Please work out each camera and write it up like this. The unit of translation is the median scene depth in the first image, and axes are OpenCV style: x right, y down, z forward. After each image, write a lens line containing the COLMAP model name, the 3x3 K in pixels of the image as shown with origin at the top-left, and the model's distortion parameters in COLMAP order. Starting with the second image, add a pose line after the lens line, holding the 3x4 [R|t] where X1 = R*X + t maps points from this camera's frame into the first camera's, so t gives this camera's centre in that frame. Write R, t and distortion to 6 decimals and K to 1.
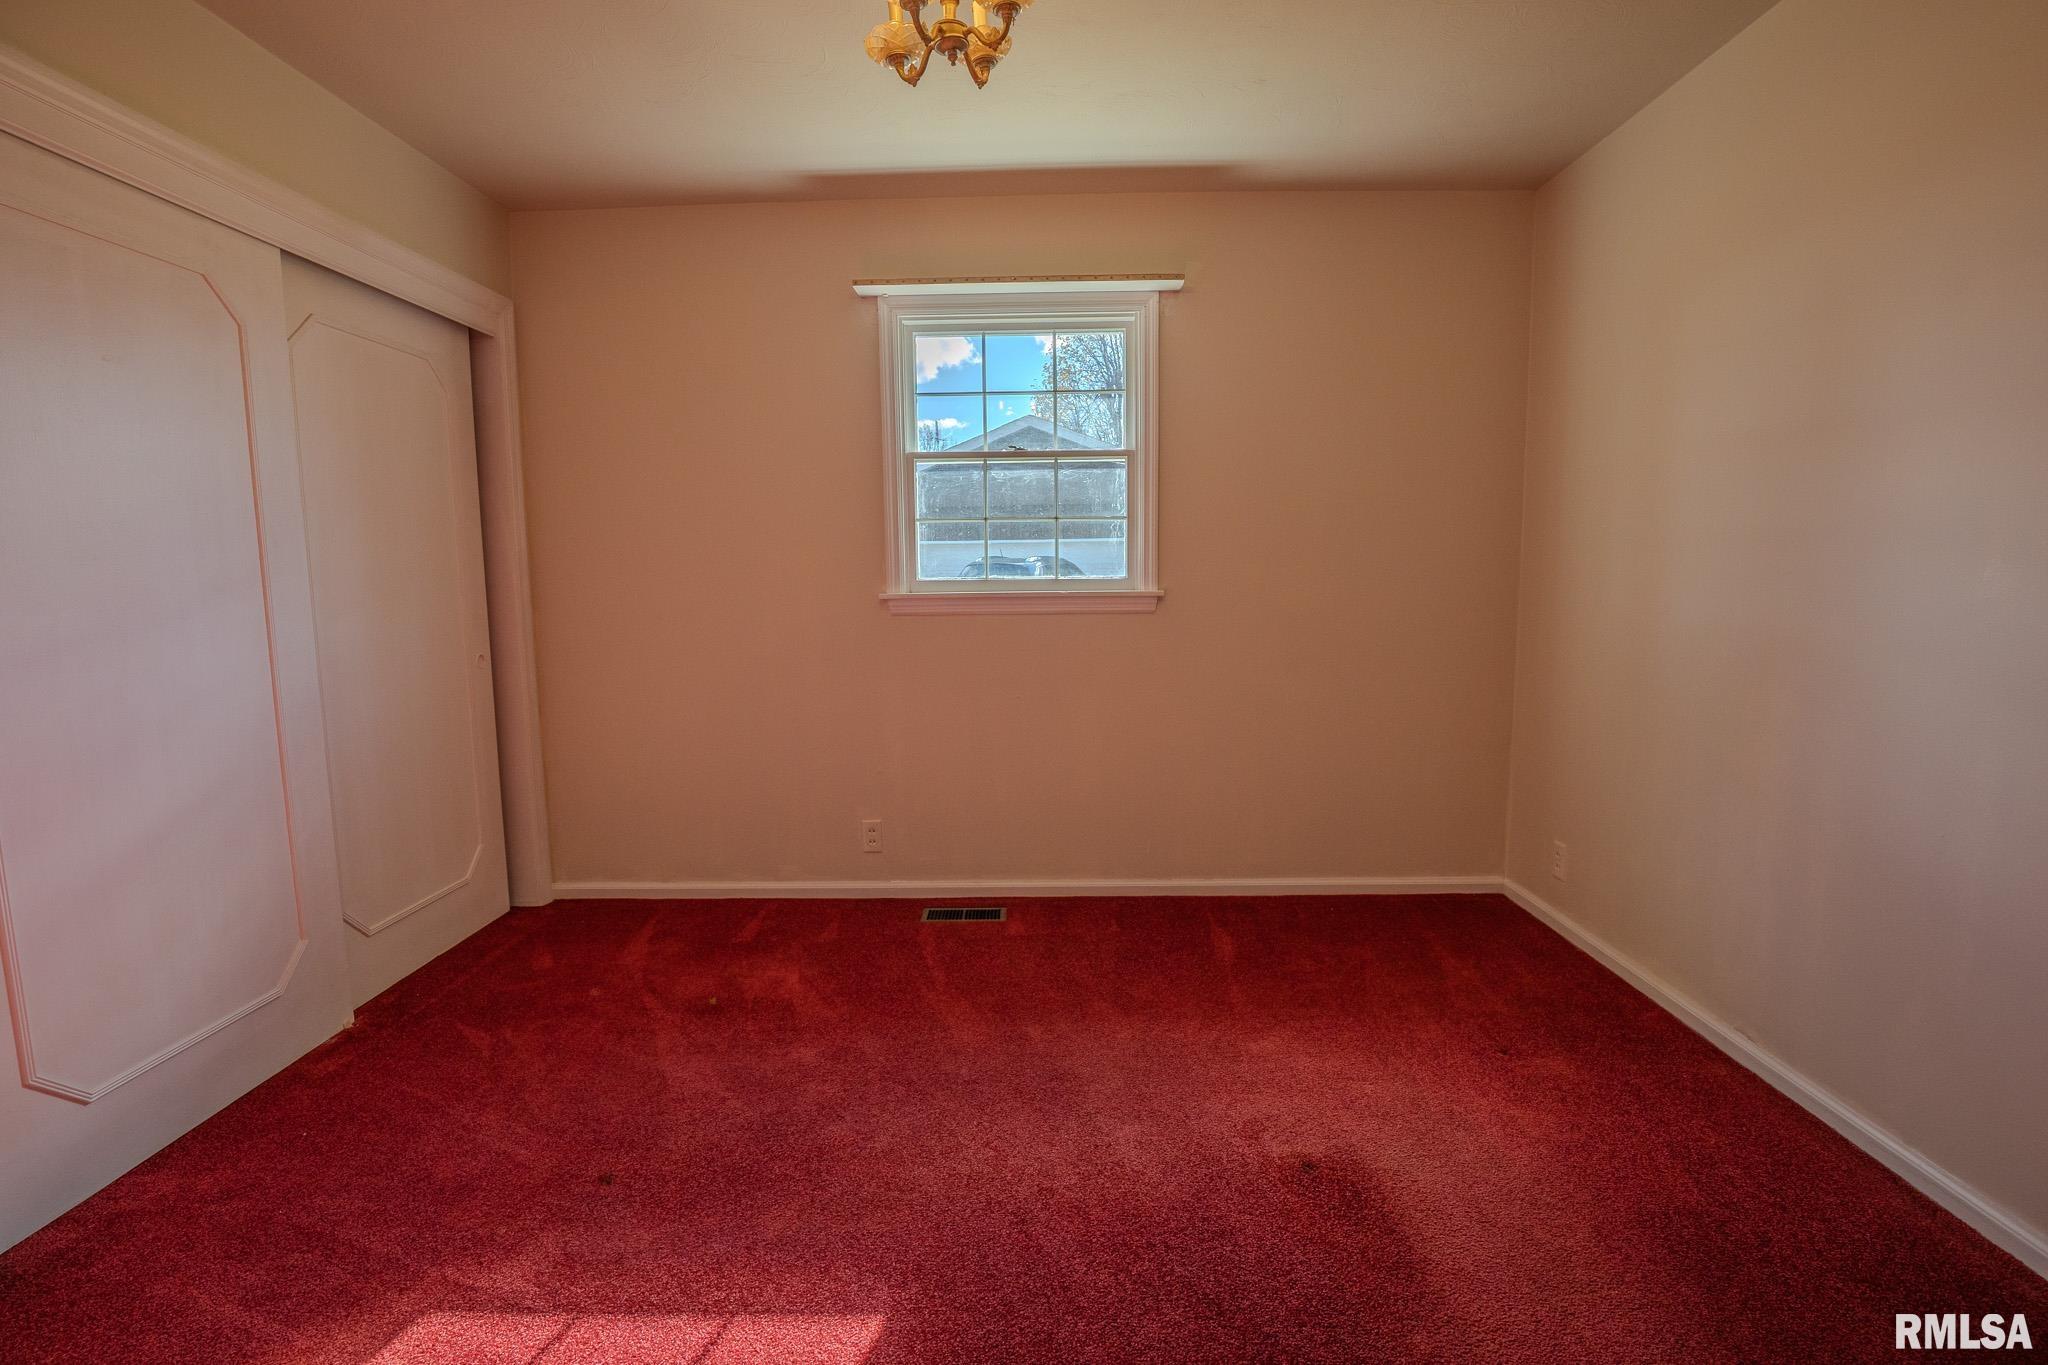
lens RADIAL K [[950.0, 0, 1026.5], [0, 950.0, 685.6], [0, 0, 1]] dist [-0.027805, 0.000139]
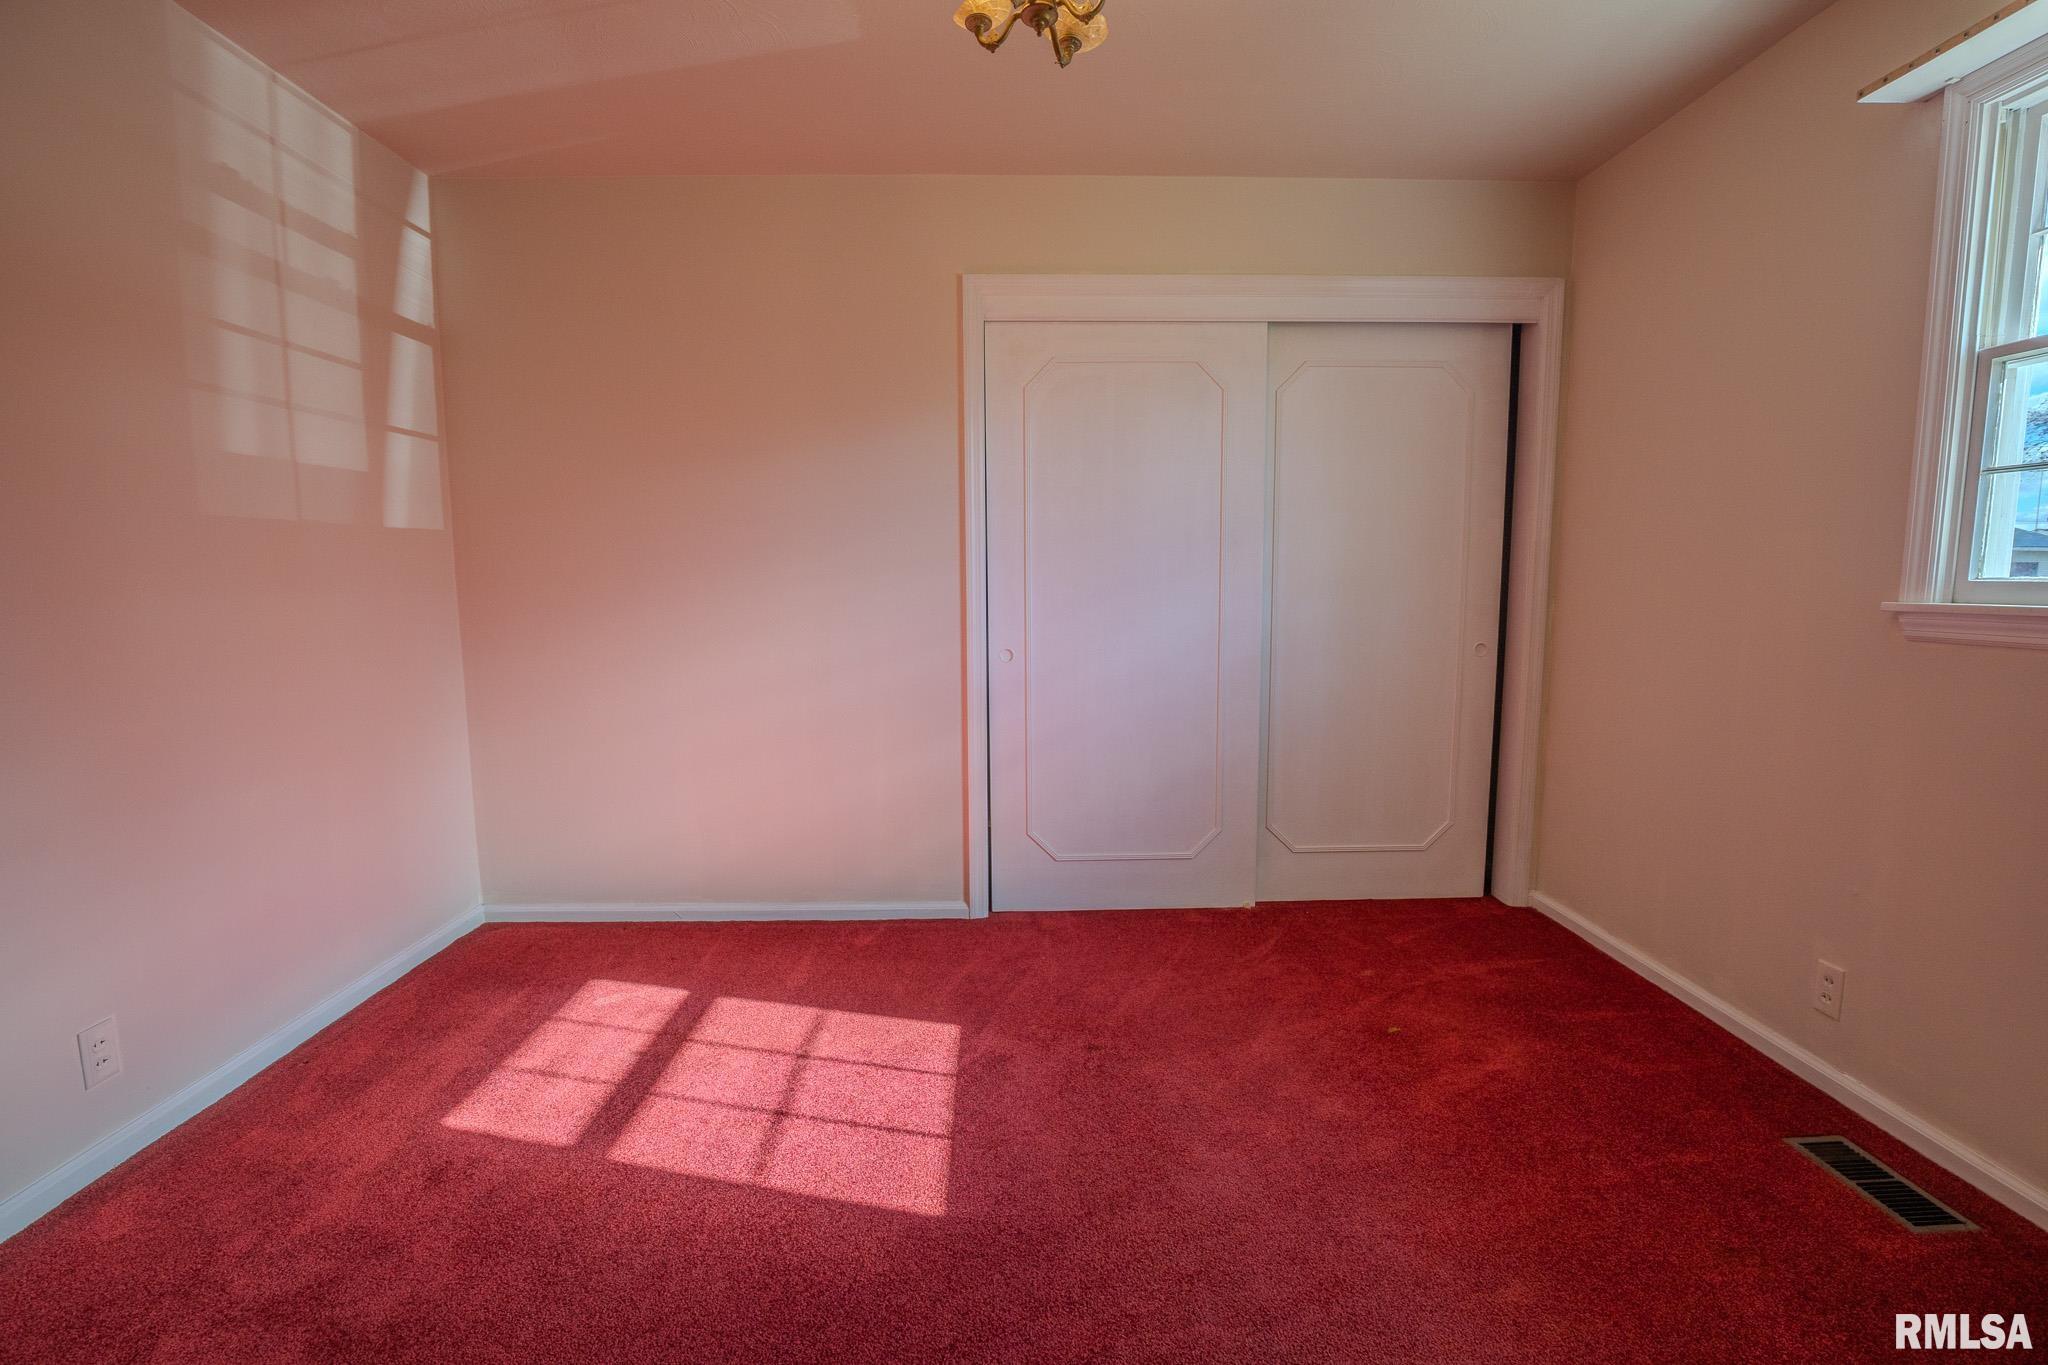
lens RADIAL K [[950.0, 0, 1026.5], [0, 950.0, 685.6], [0, 0, 1]] dist [-0.027805, 0.000139]
pose [[0.034598, 0.127682, -0.991212, 0.433187], [-0.114437, 0.985788, 0.122989, -0.057421], [0.992828, 0.109176, 0.048718, 0.462164]]
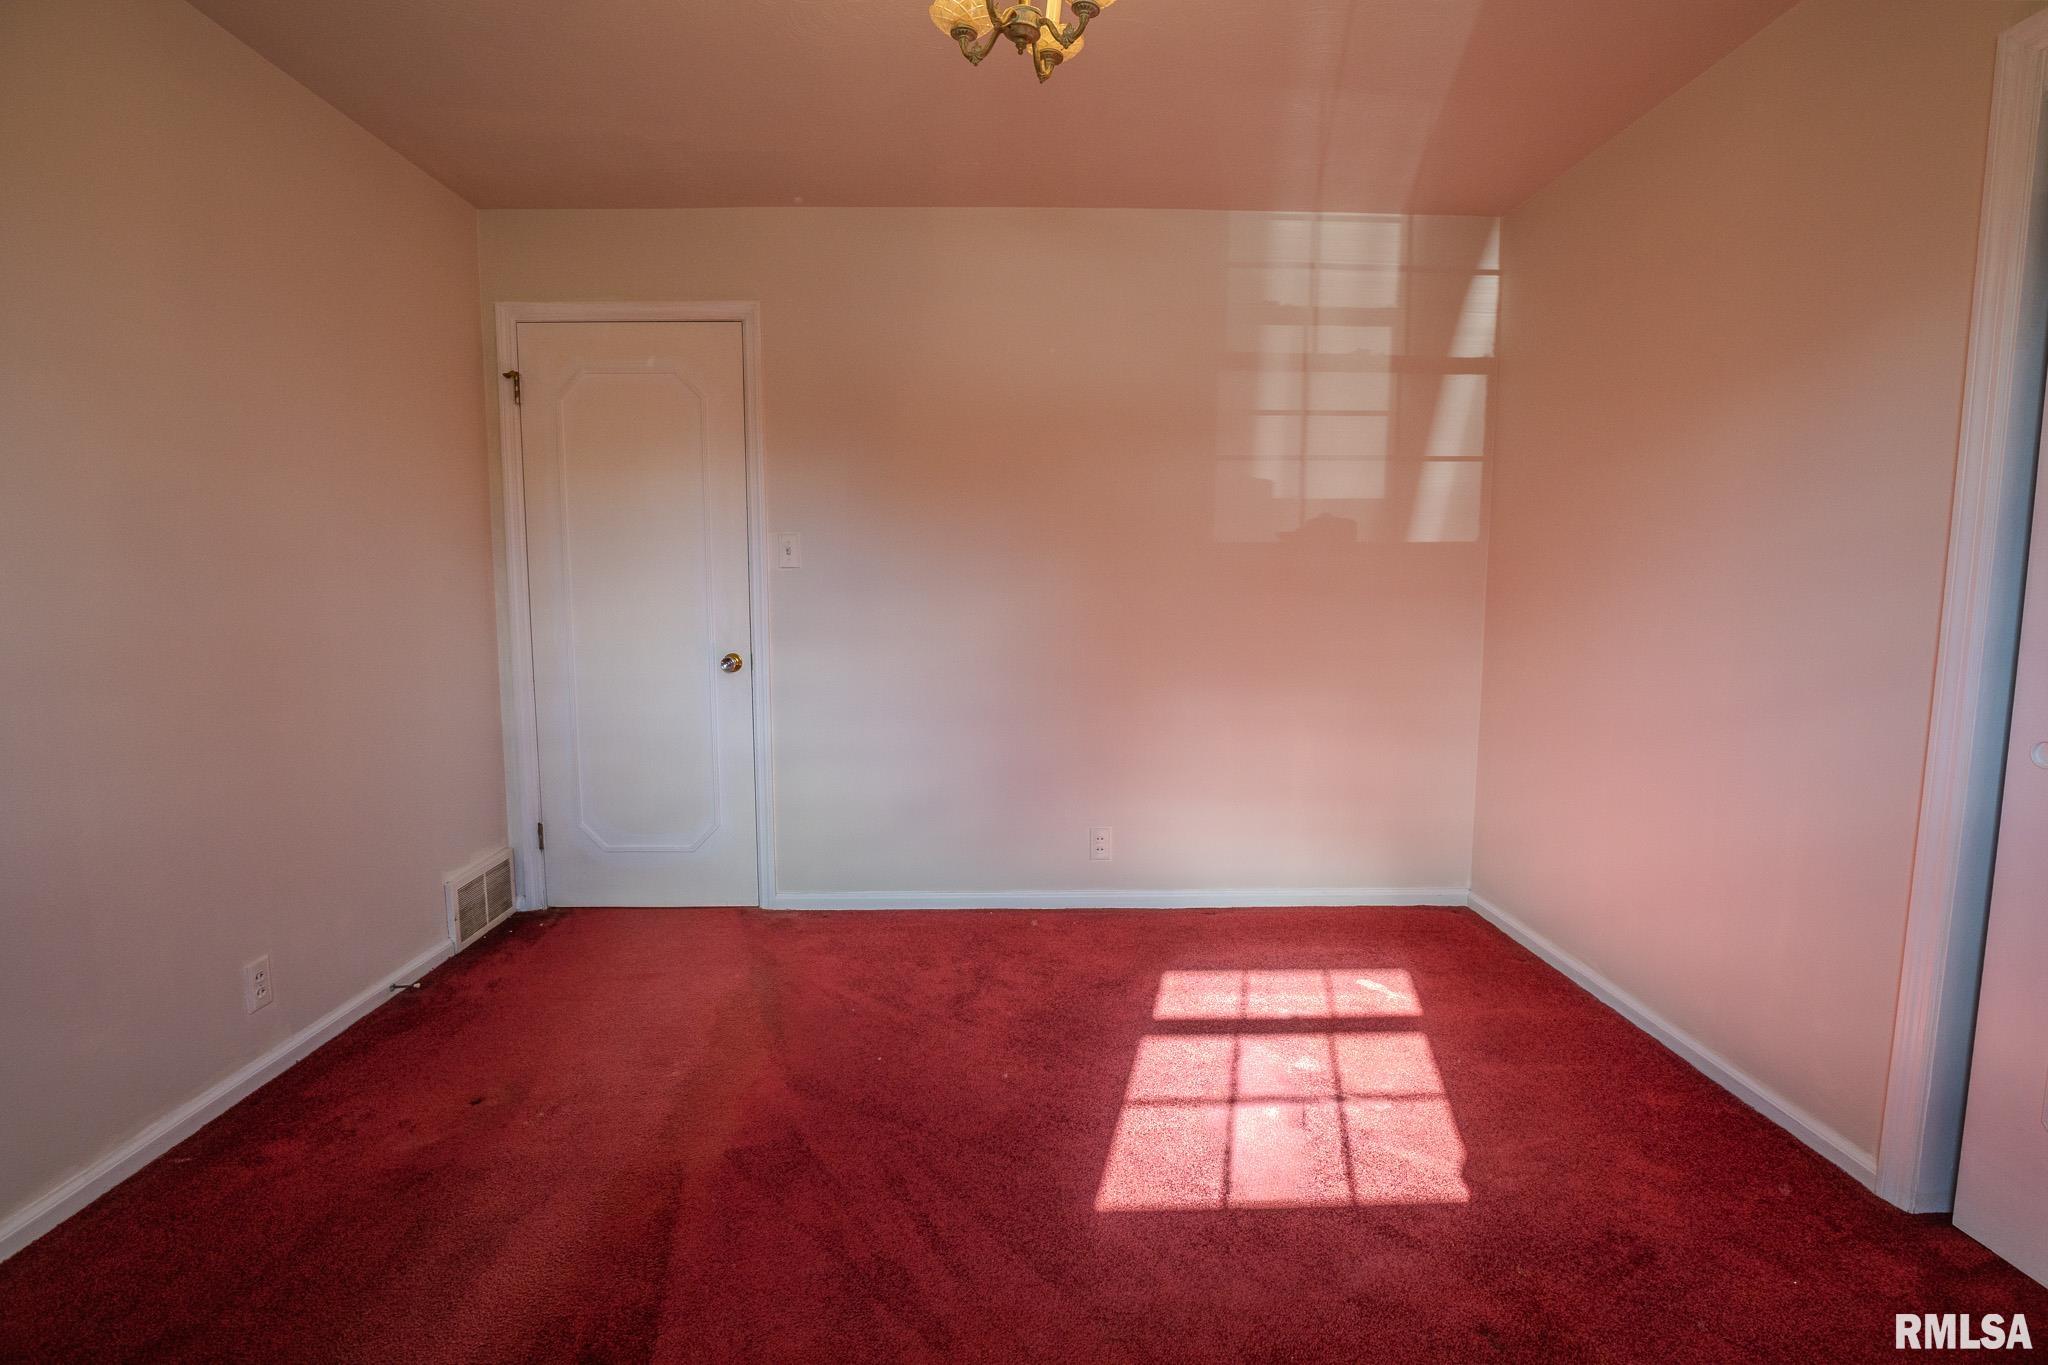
lens RADIAL K [[950.0, 0, 1026.5], [0, 950.0, 685.6], [0, 0, 1]] dist [-0.027805, 0.000139]
pose [[-0.999253, 0.011897, -0.036780, -0.015877], [0.003152, 0.973372, 0.229211, -0.116197], [0.038527, 0.228924, -0.972682, 0.950752]]
